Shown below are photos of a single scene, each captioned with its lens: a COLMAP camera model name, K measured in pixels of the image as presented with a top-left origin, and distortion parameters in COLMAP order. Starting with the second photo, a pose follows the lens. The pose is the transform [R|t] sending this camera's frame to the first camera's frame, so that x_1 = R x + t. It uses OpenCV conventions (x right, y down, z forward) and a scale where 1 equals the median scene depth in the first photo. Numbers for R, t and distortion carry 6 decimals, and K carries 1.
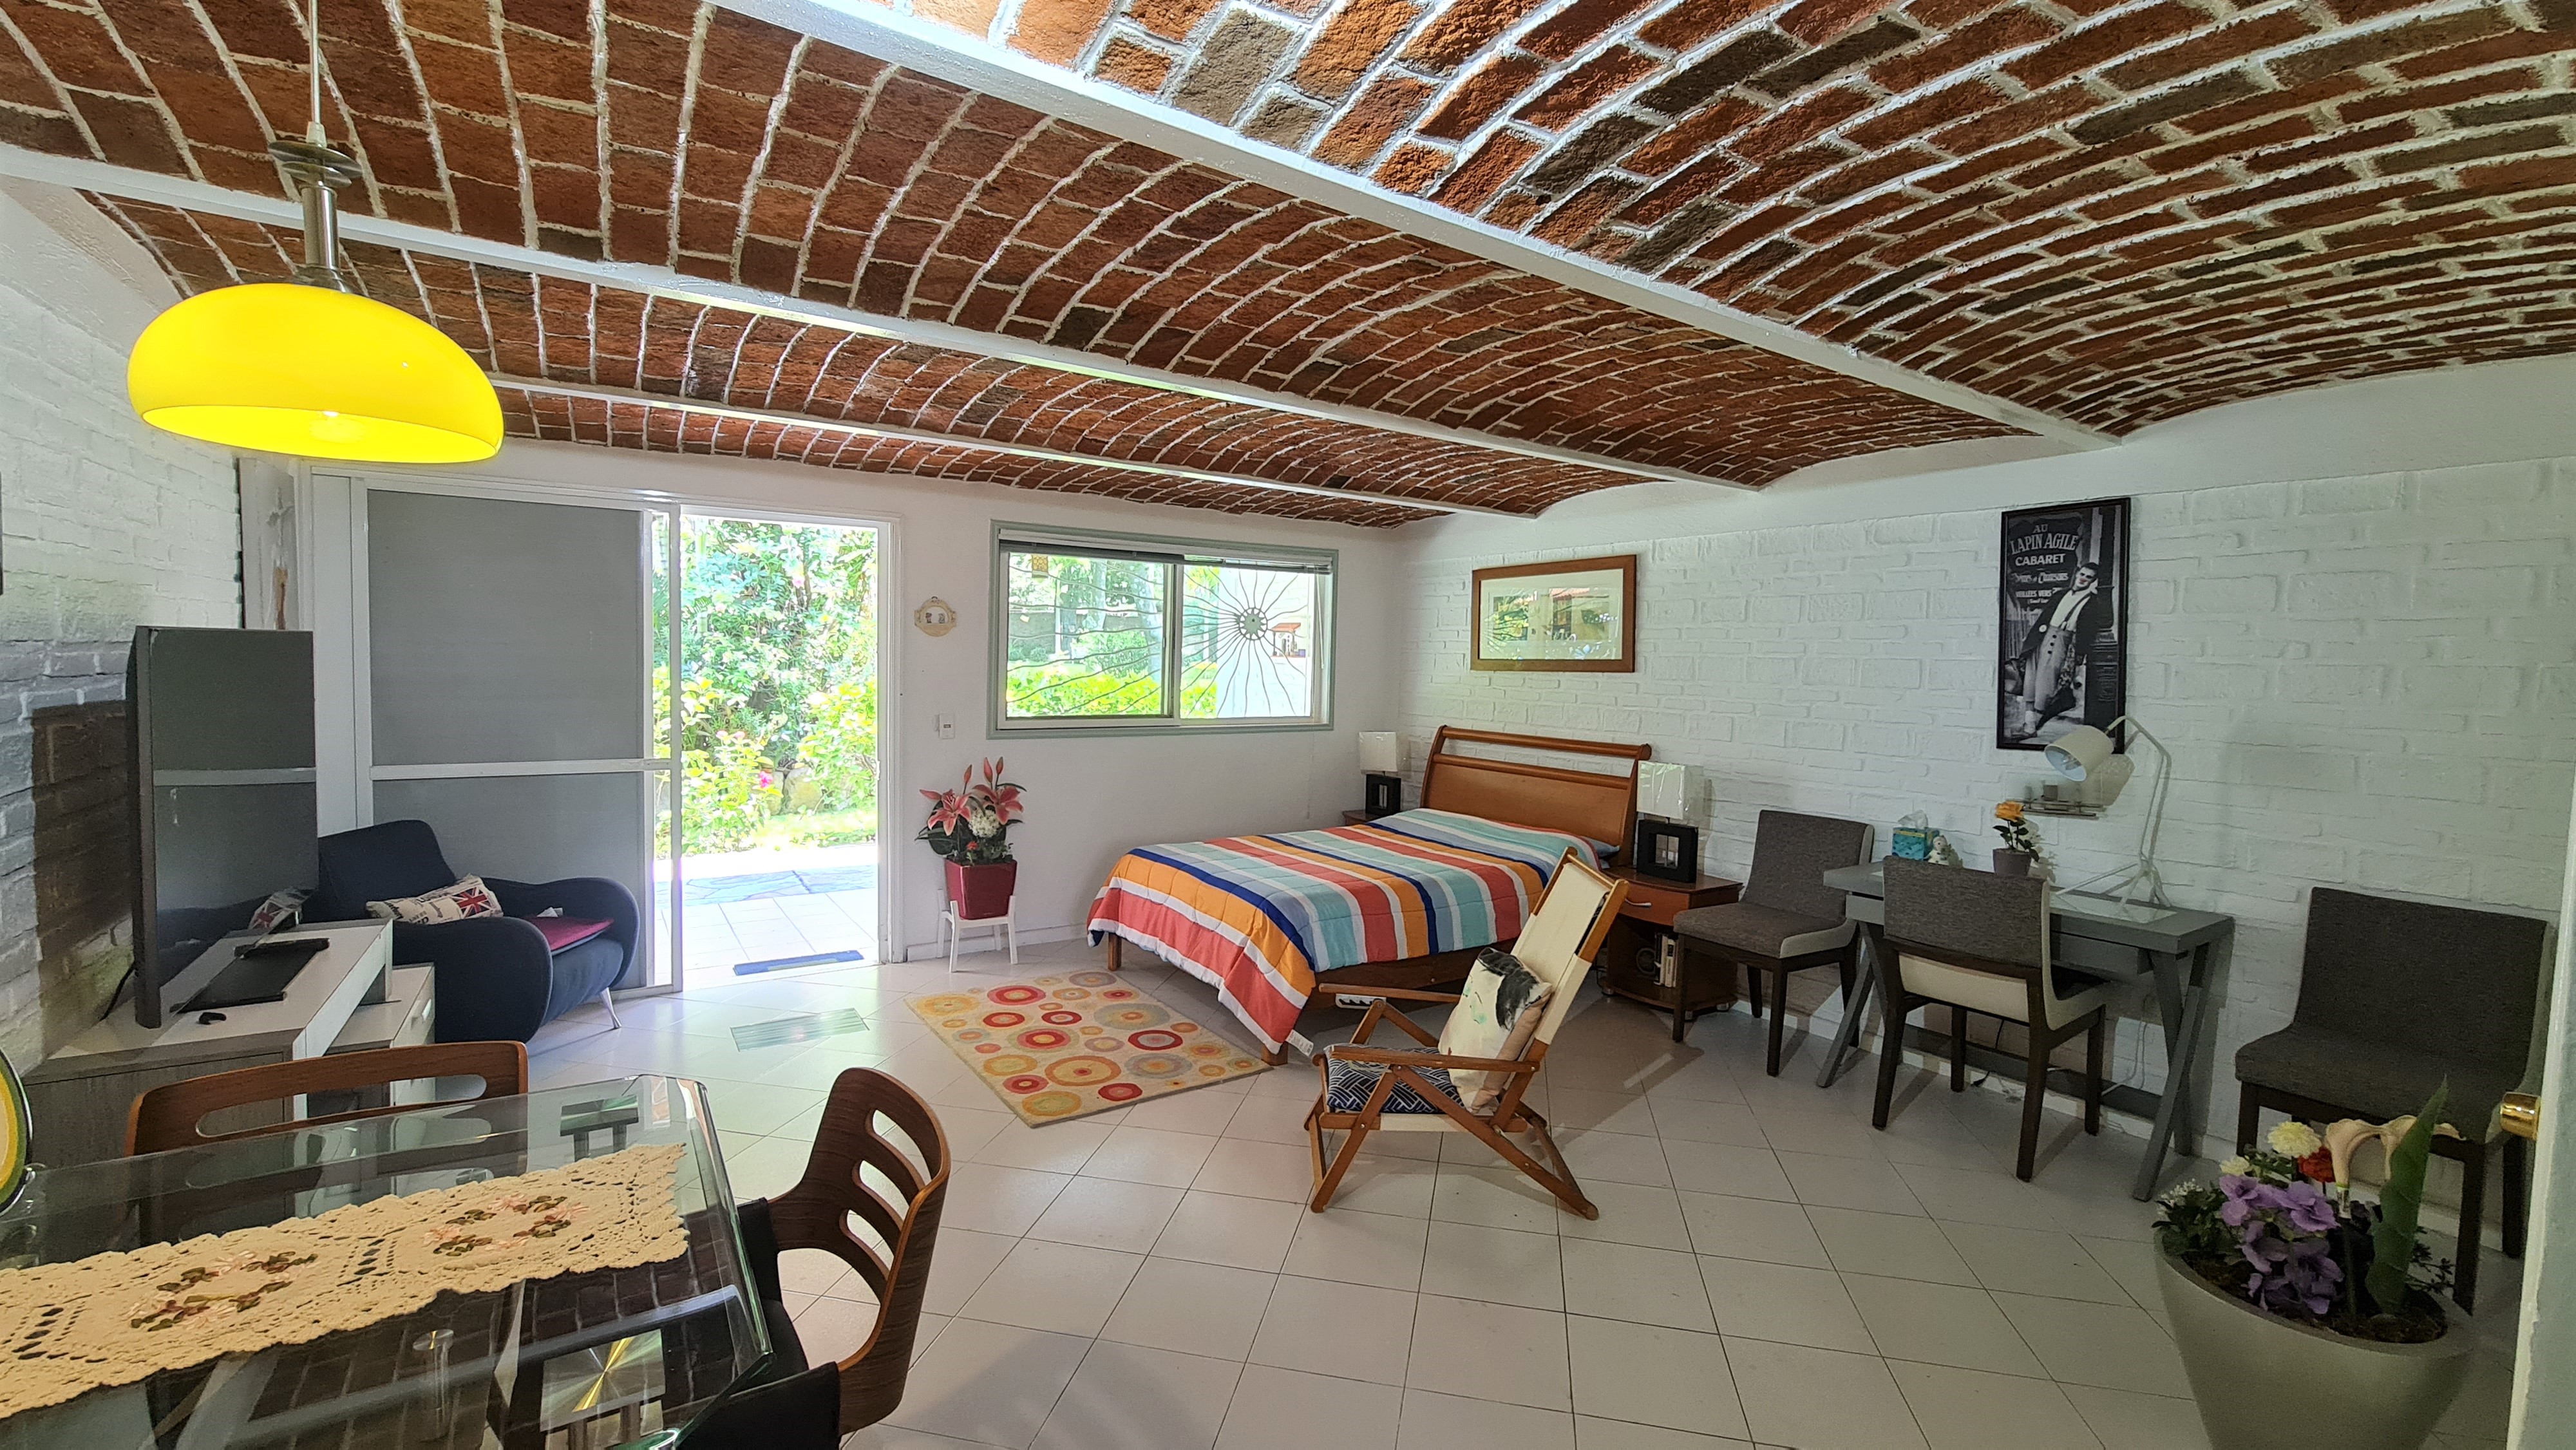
lens RADIAL K [[1057.1, 0, 1299.8], [0, 1057.1, 711.9], [0, 0, 1]] dist [-0.007669, 0.001755]
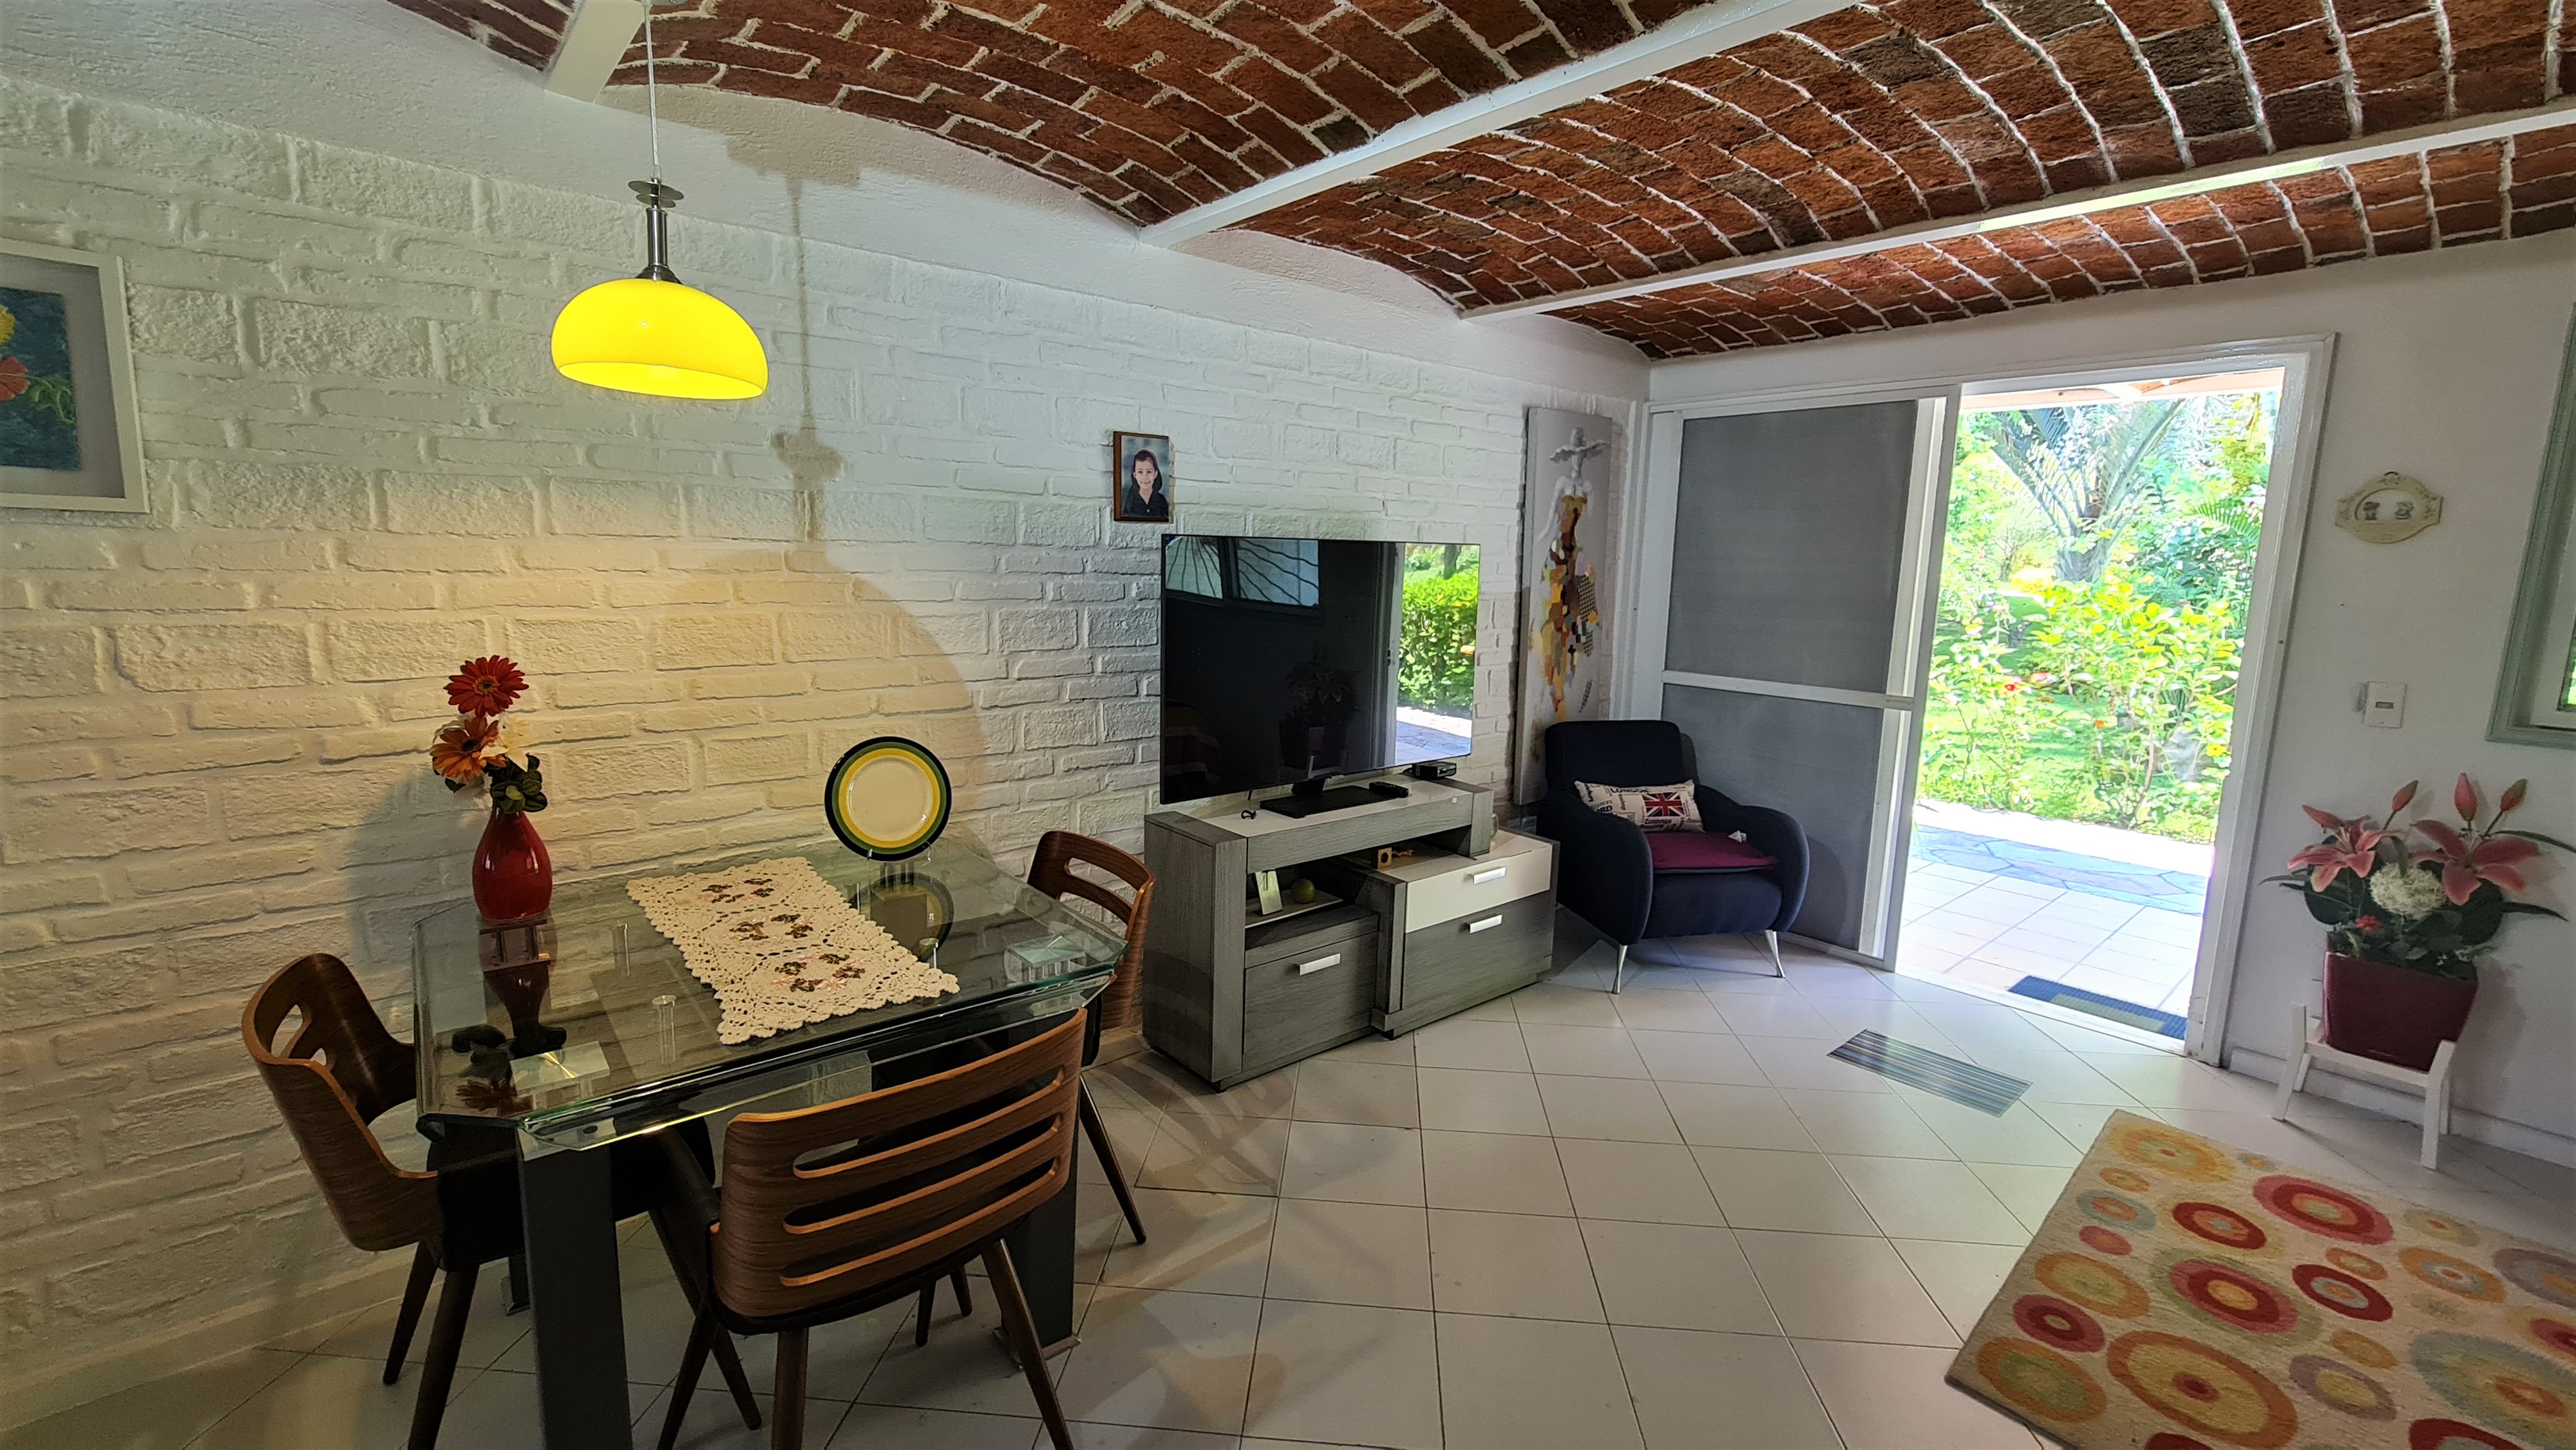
lens RADIAL K [[1057.1, 0, 1298.1], [0, 1057.1, 713.5], [0, 0, 1]] dist [-0.007669, 0.001755]
pose [[0.122480, 0.127629, -0.984230, 0.186384], [-0.071180, 0.990273, 0.119555, -0.010137], [0.989915, 0.055414, 0.130373, 0.456856]]
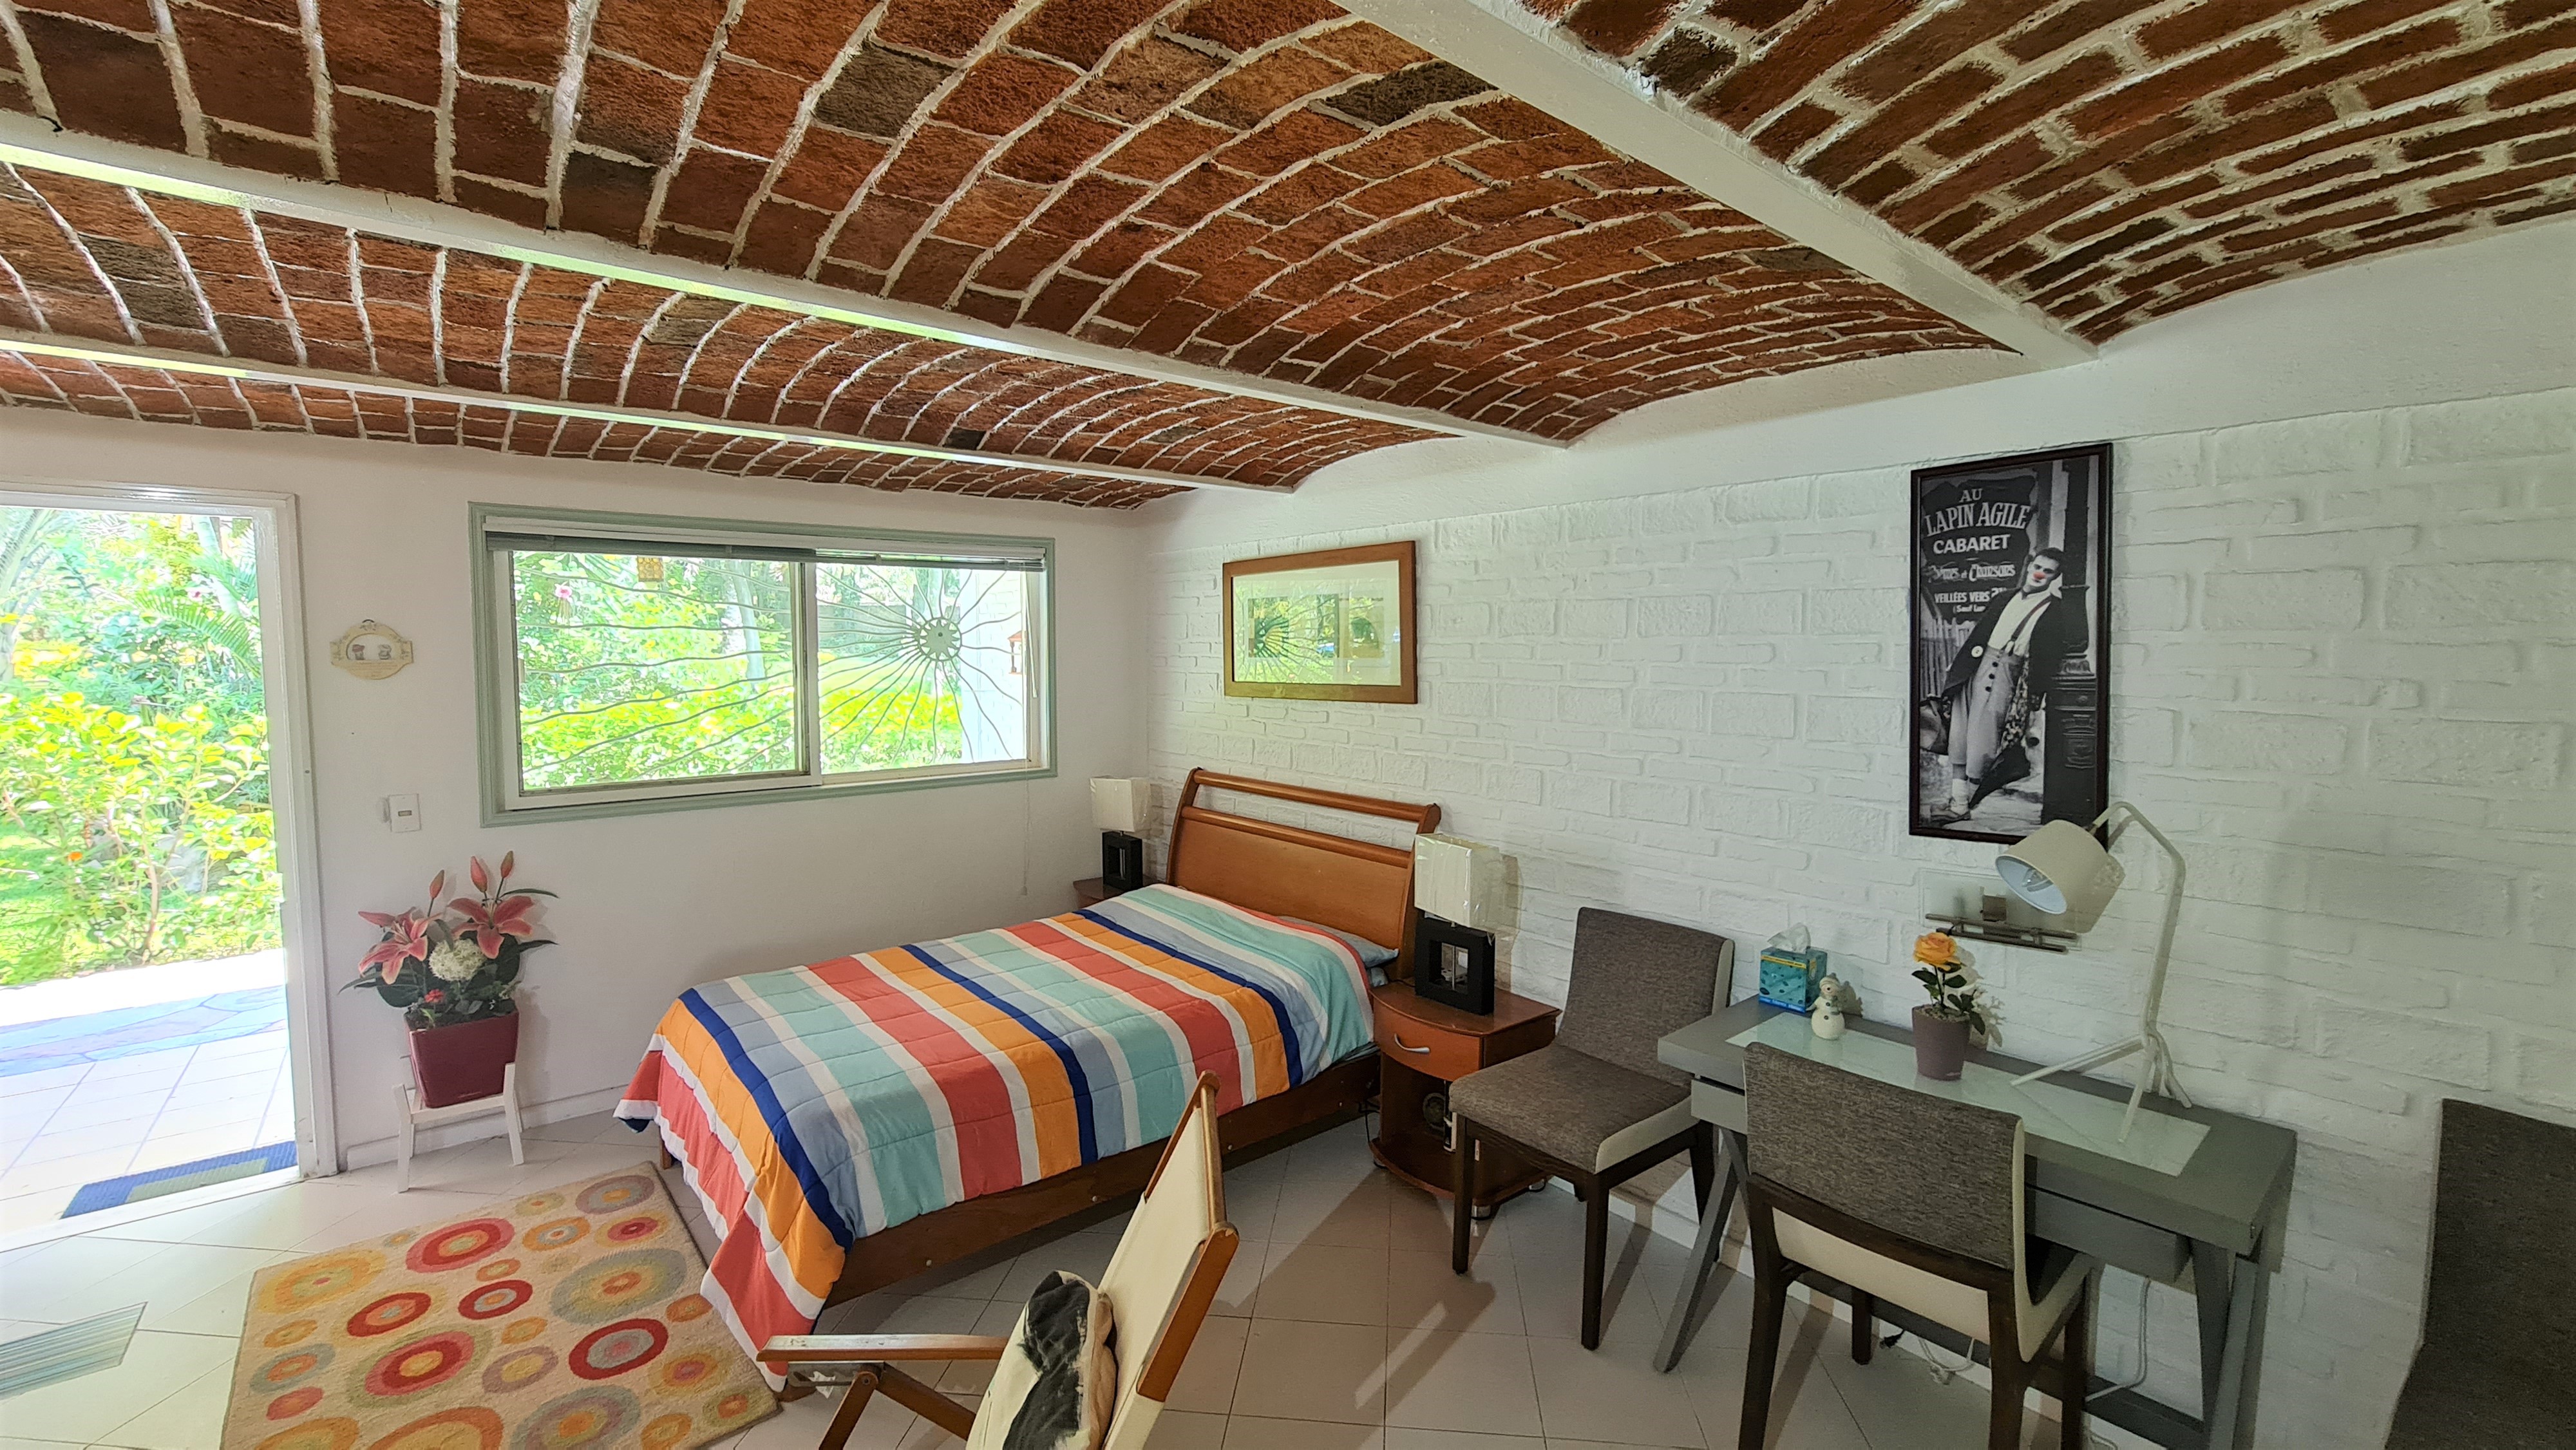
lens RADIAL K [[1057.1, 0, 1297.8], [0, 1057.1, 712.5], [0, 0, 1]] dist [-0.007669, 0.001755]
pose [[0.995001, -0.028888, 0.095600, 0.212030], [0.027388, 0.999481, 0.016964, -0.058754], [-0.096041, -0.014261, 0.995275, 0.366706]]
